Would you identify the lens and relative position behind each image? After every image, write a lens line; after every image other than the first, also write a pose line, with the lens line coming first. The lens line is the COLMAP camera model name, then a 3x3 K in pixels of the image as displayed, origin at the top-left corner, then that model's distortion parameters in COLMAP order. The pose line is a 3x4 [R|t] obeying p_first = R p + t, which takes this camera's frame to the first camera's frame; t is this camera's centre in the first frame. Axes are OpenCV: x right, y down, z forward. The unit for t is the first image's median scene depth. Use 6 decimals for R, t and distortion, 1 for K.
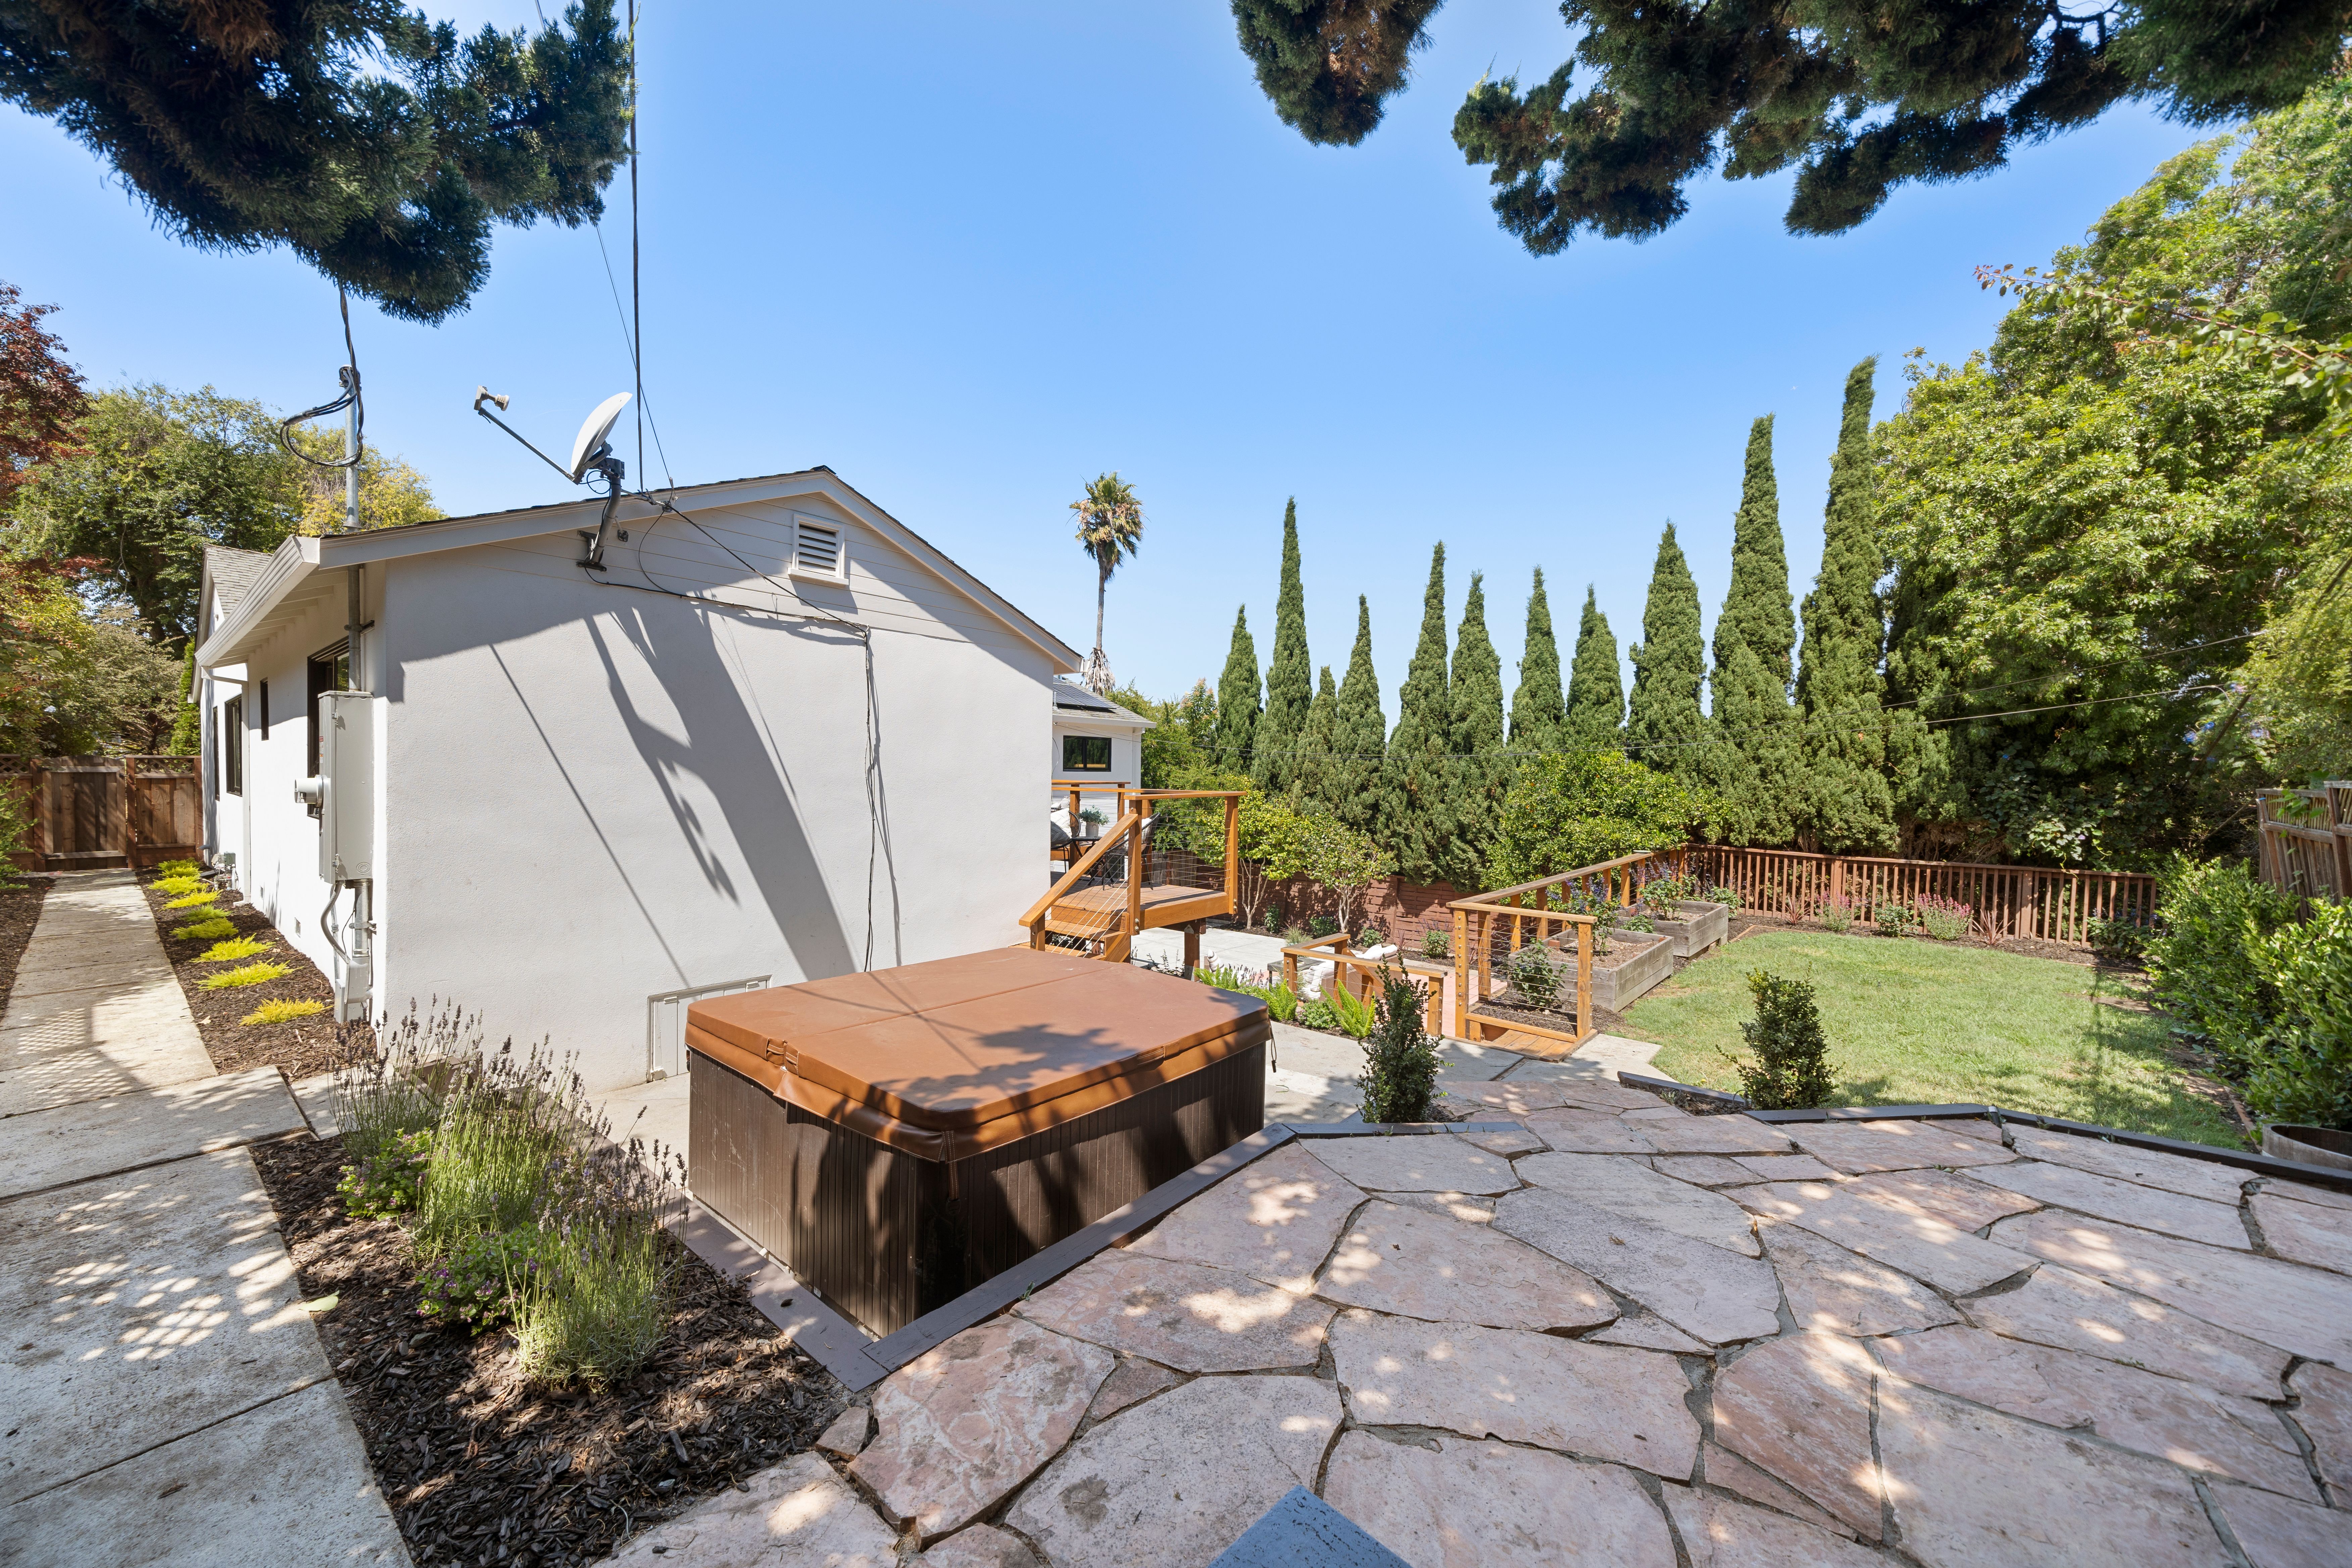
lens RADIAL K [[854.7, 0, 1176.0], [0, 854.7, 784.0], [0, 0, 1]] dist [0.080382, 0.000011]
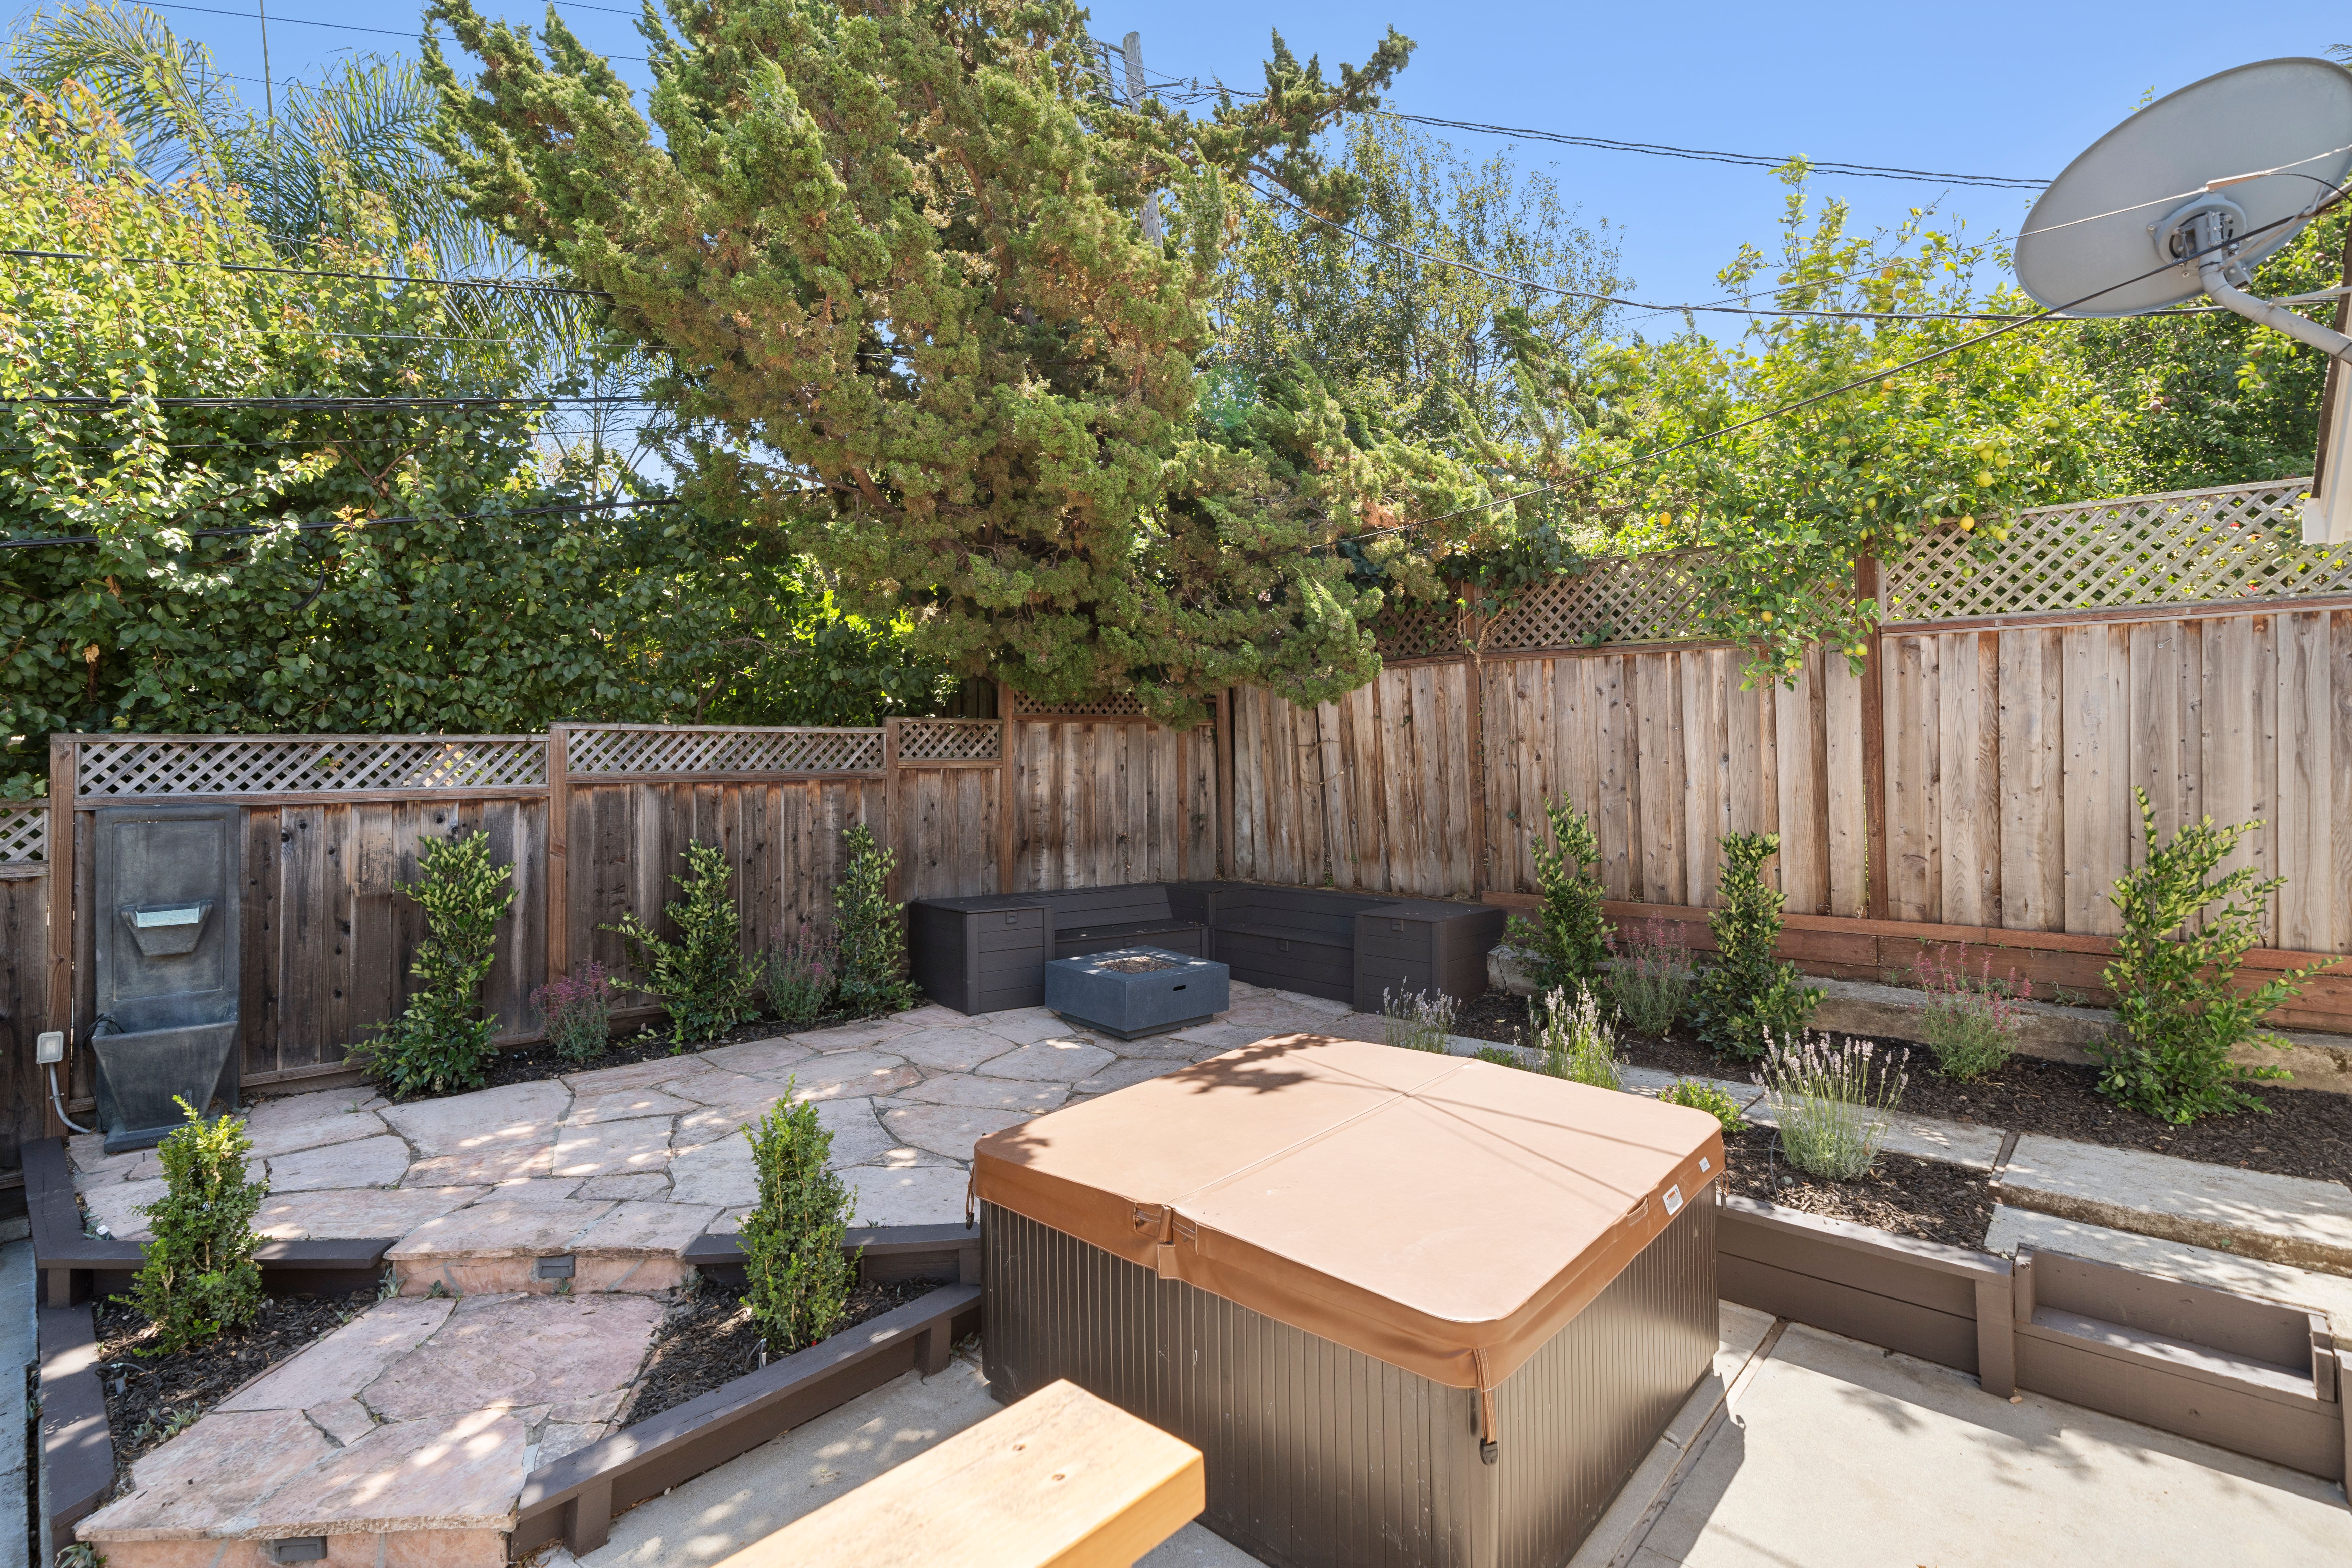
lens RADIAL K [[1086.7, 0, 1176.0], [0, 1086.7, 784.0], [0, 0, 1]] dist [-0.001325, -0.000196]
pose [[-0.998298, -0.004249, 0.058166, -0.144798], [-0.003453, 0.999899, 0.013785, -0.070664], [-0.058219, 0.013561, -0.998212, 2.352713]]
